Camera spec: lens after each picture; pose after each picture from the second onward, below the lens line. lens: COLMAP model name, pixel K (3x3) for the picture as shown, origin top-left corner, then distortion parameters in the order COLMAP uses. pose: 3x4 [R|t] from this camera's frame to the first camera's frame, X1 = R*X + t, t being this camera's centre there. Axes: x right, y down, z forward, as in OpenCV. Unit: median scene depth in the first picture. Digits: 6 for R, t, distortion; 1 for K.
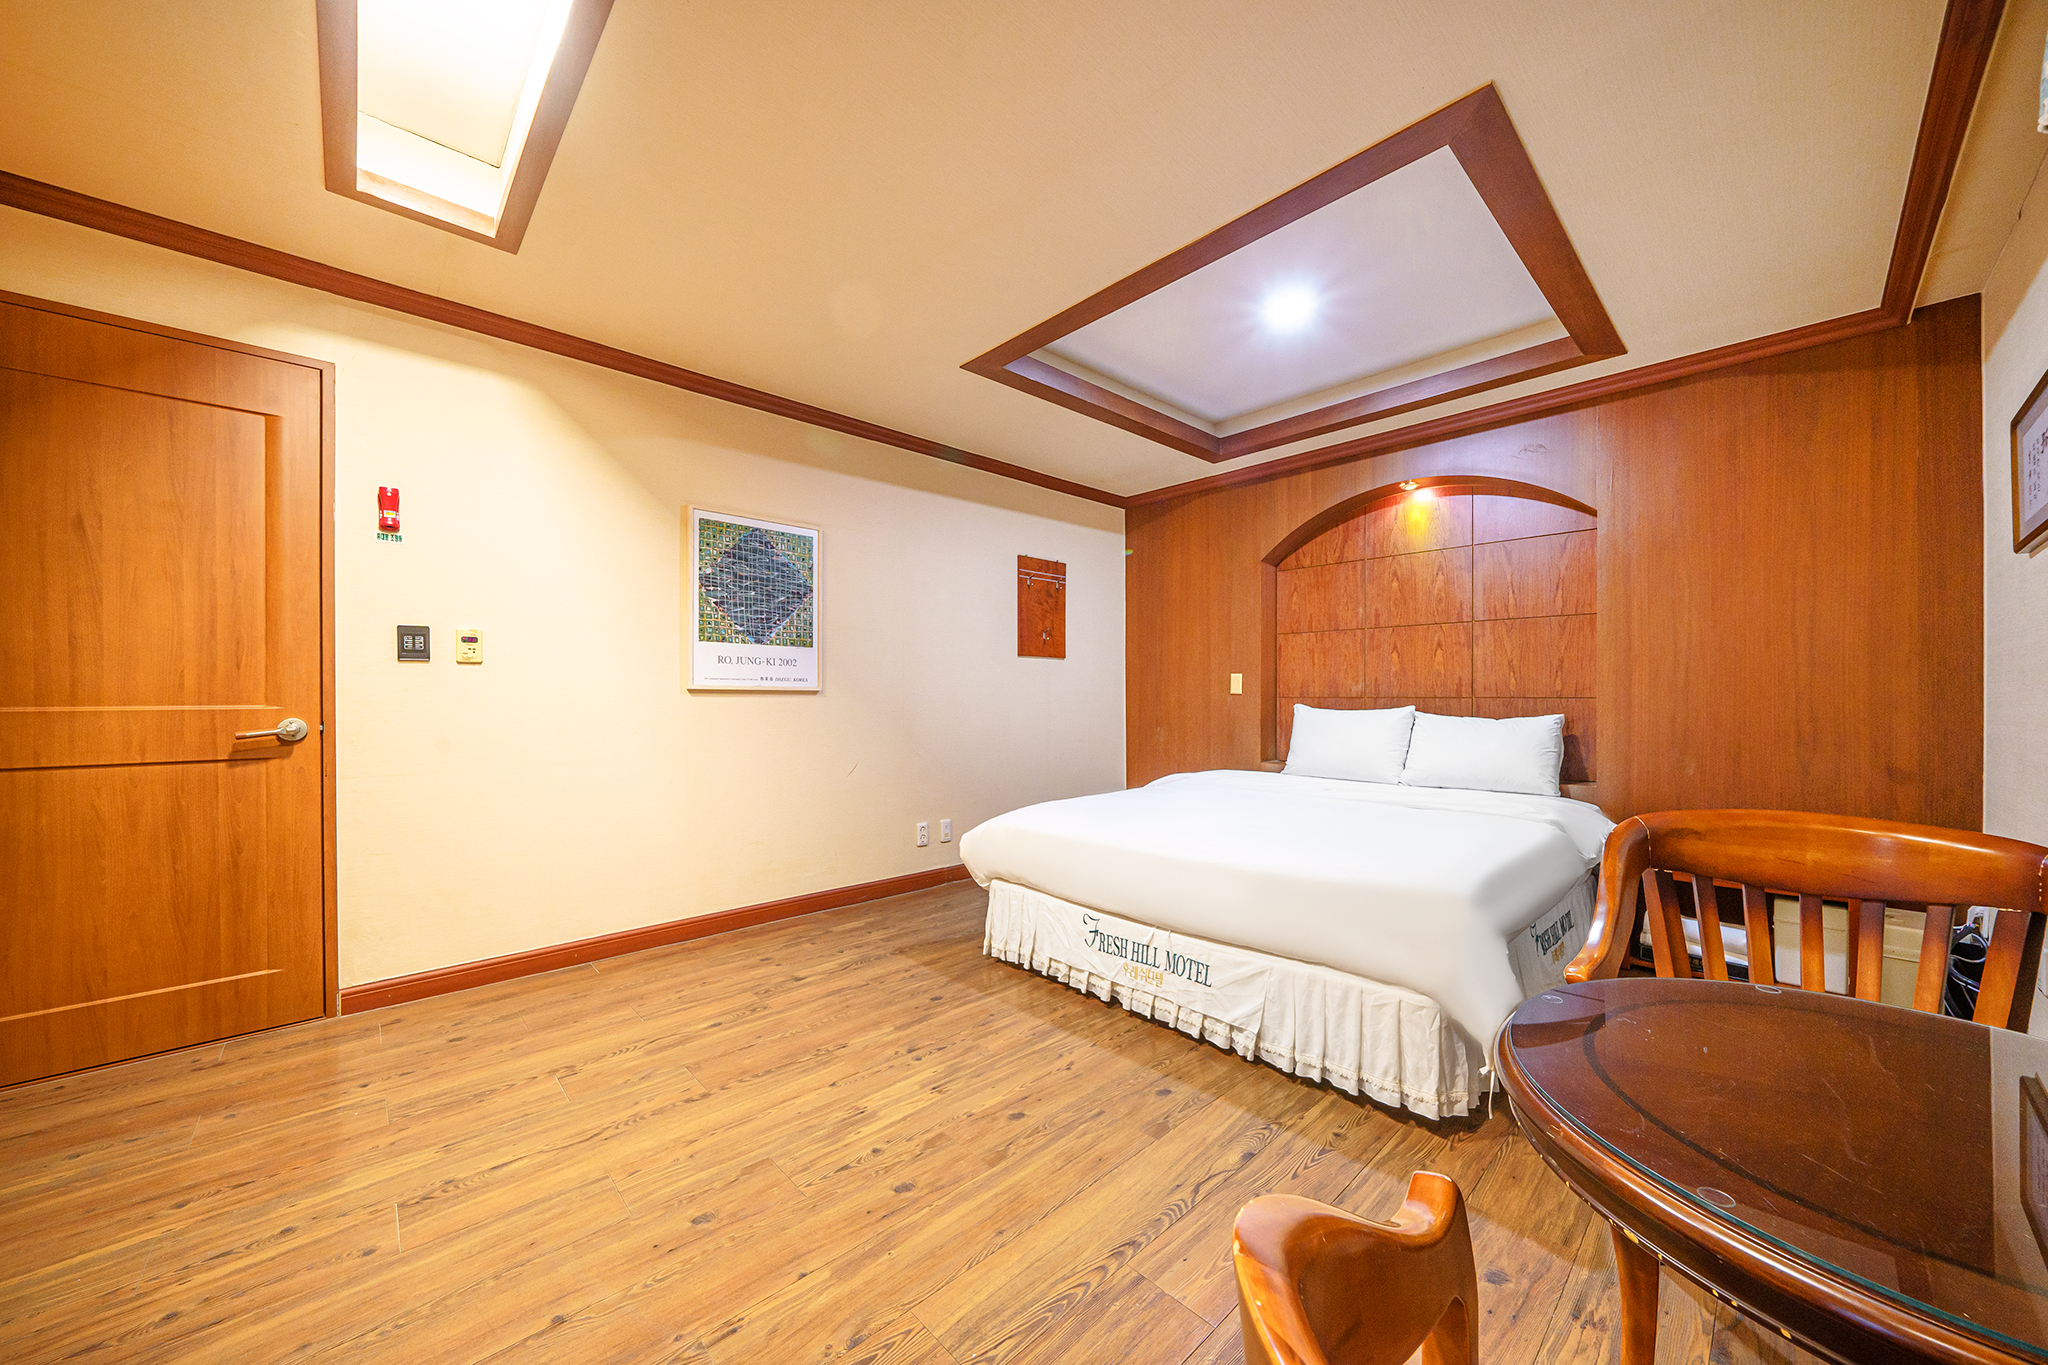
lens RADIAL K [[721.2, 0, 981.0], [0, 721.2, 683.8], [0, 0, 1]] dist [-0.008092, 0.000398]
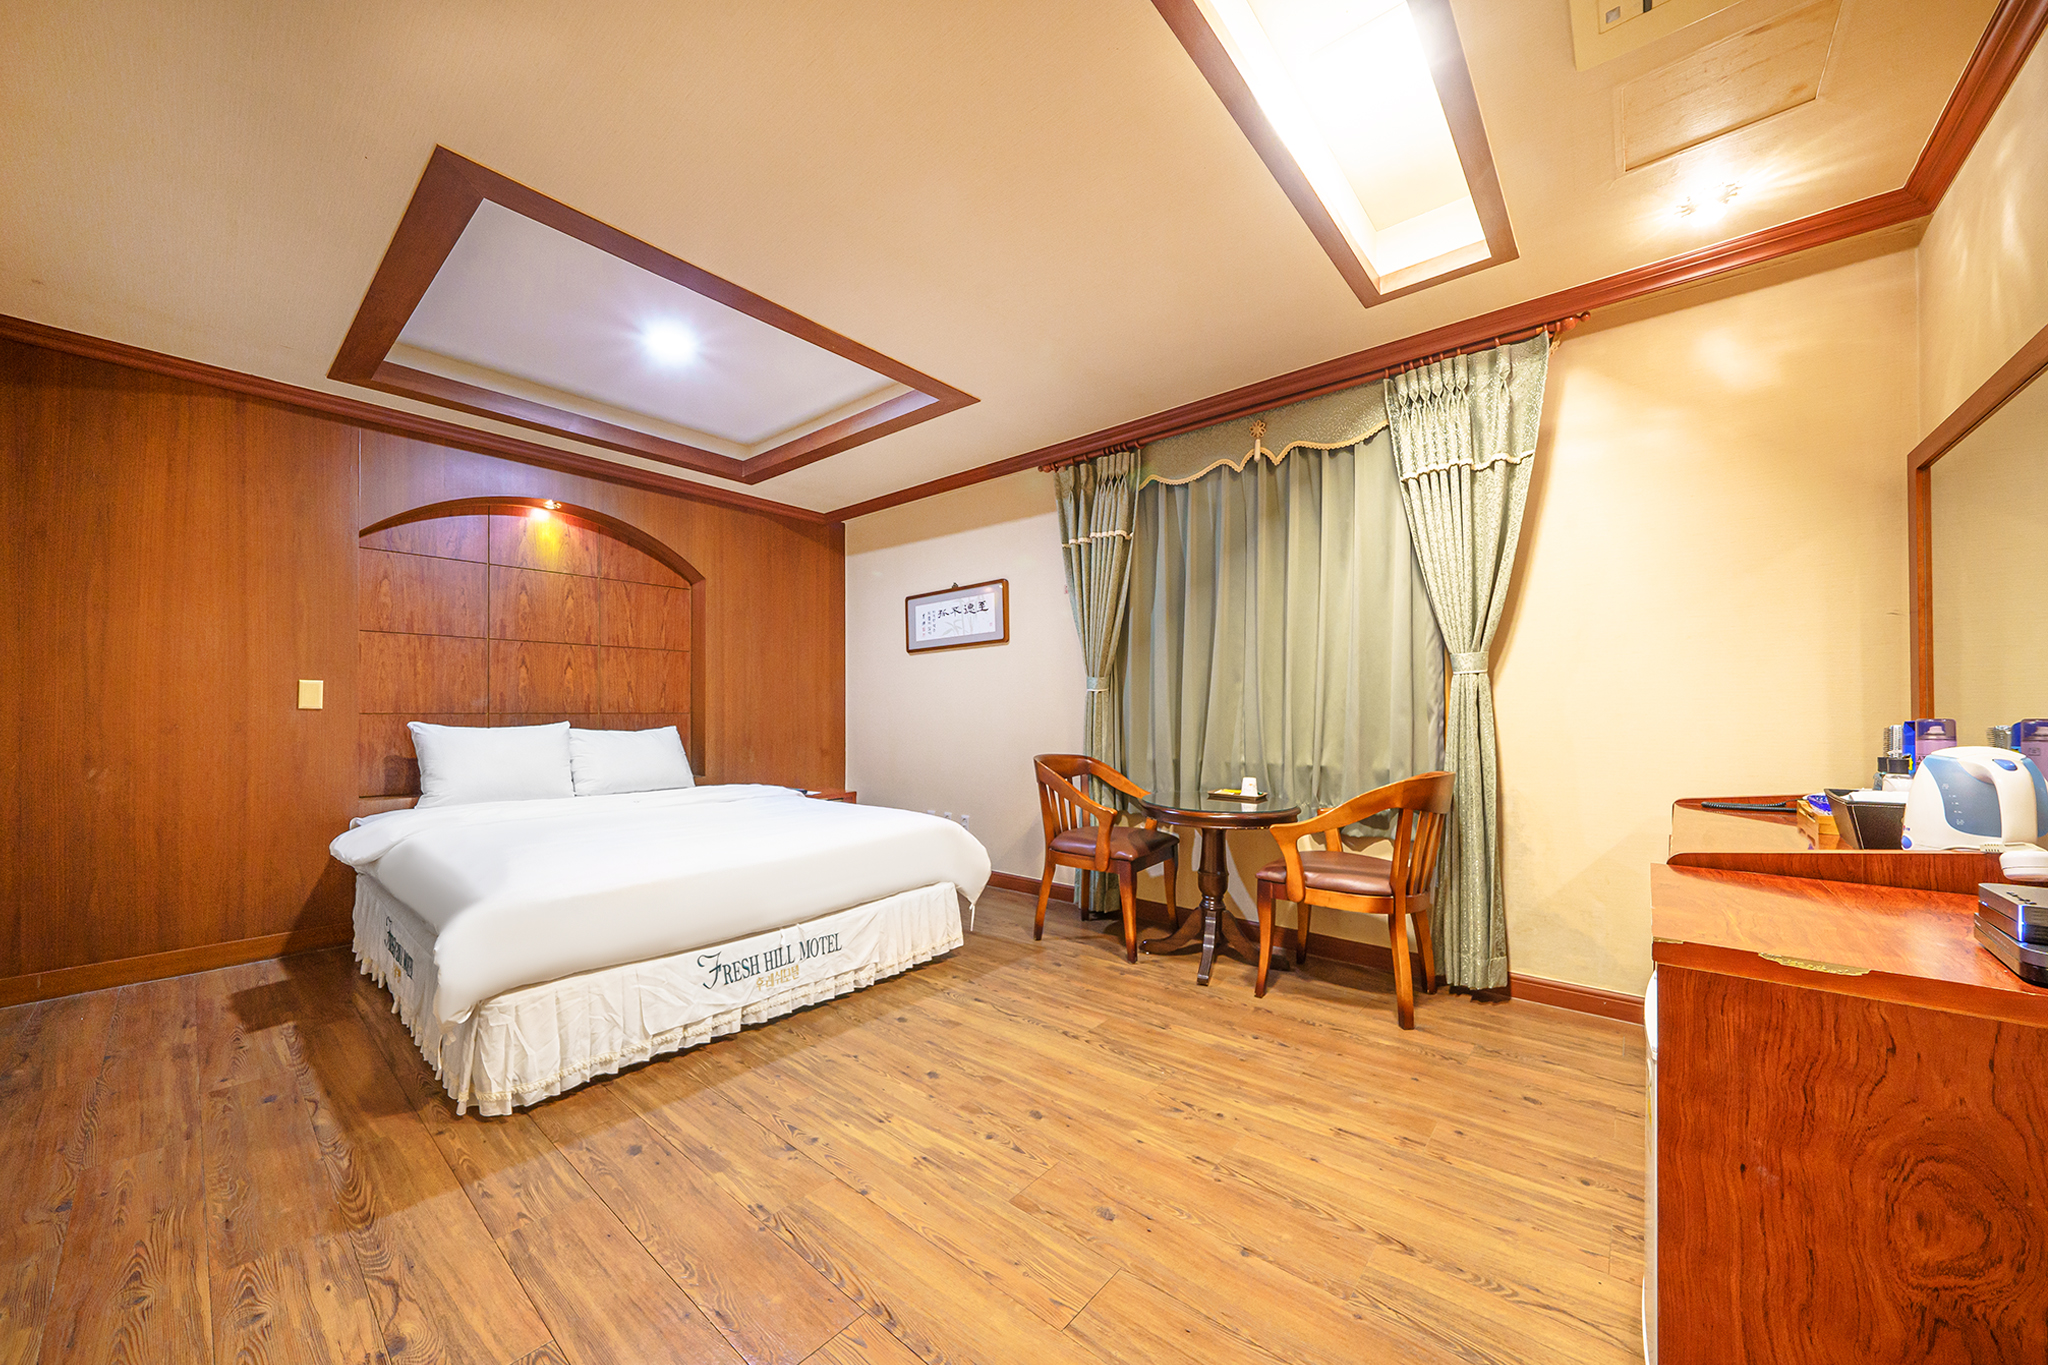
lens RADIAL K [[719.5, 0, 1058.4], [0, 719.5, 690.7], [0, 0, 1]] dist [0.003052, 0.000511]
pose [[-0.163003, 0.030132, 0.986165, -0.864036], [-0.015897, 0.999324, -0.033162, 0.014997], [-0.986498, -0.021082, -0.162413, 0.758510]]
